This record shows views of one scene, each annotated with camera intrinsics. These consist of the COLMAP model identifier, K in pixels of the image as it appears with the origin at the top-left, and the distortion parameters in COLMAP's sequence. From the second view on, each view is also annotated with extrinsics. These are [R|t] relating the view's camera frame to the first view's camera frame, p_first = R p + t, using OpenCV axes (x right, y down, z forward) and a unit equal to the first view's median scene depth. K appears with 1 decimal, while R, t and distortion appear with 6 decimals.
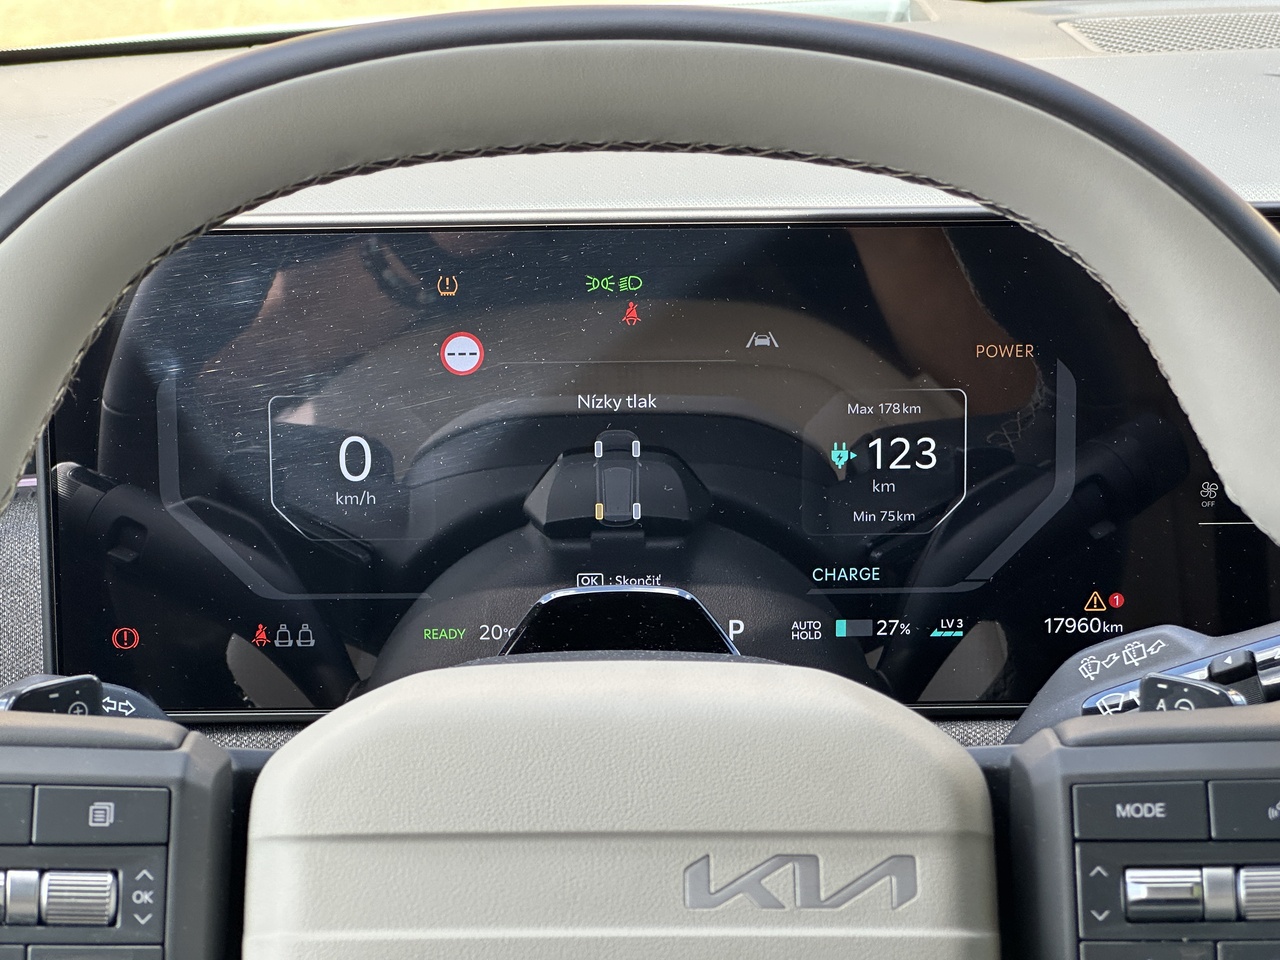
lens RADIAL K [[2893.3, 0, 639.7], [0, 2893.3, 480.6], [0, 0, 1]] dist [0.082170, 0.486480]
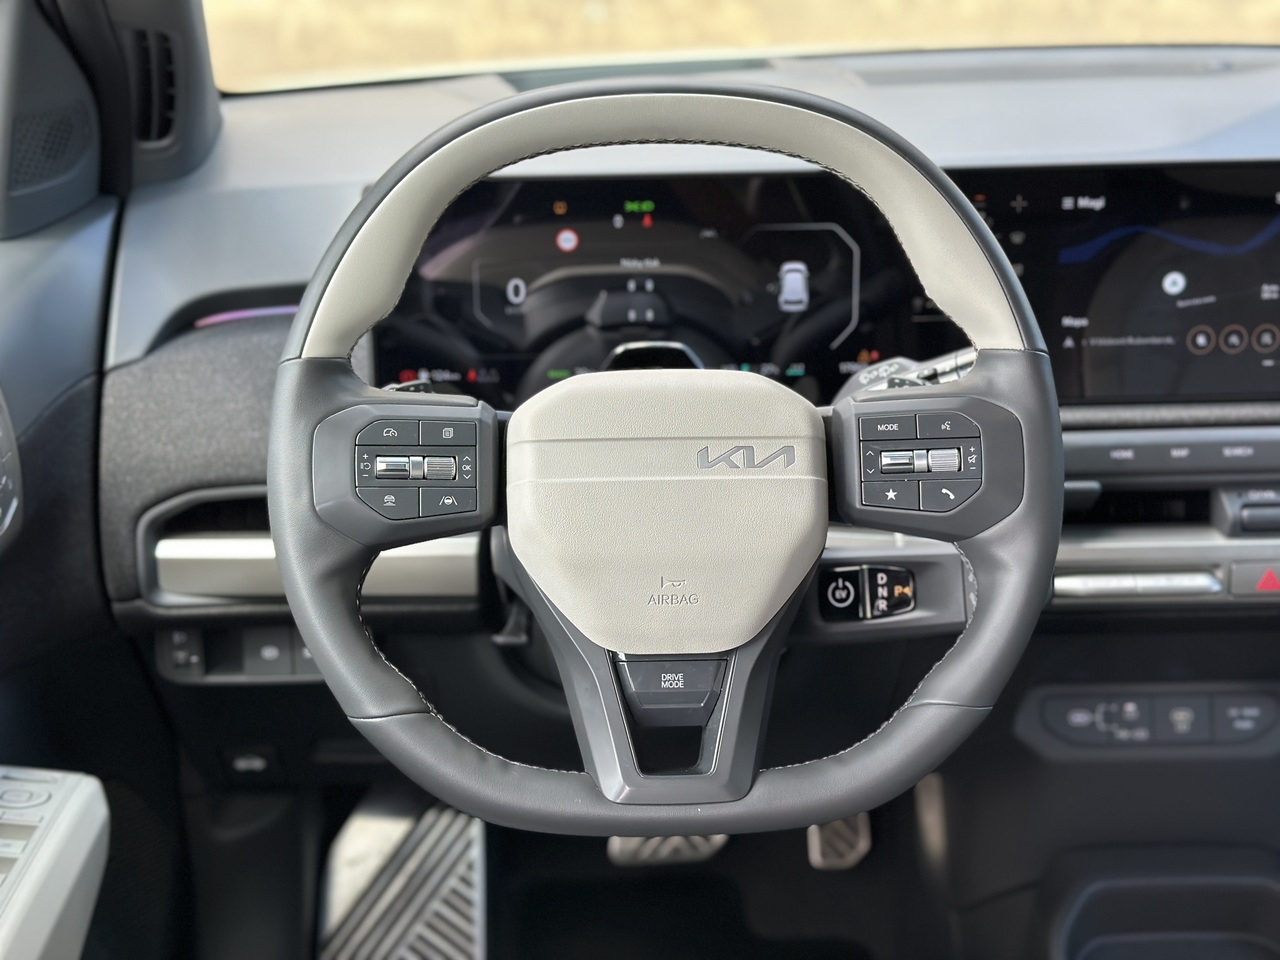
lens RADIAL K [[1777.1, 0, 641.6], [0, 1777.1, 503.3], [0, 0, 1]] dist [0.164712, -0.086782]
pose [[0.999119, -0.010940, 0.040510, -0.073072], [0.007225, 0.995848, 0.090741, 0.034943], [-0.041334, -0.090368, 0.995050, -0.369014]]
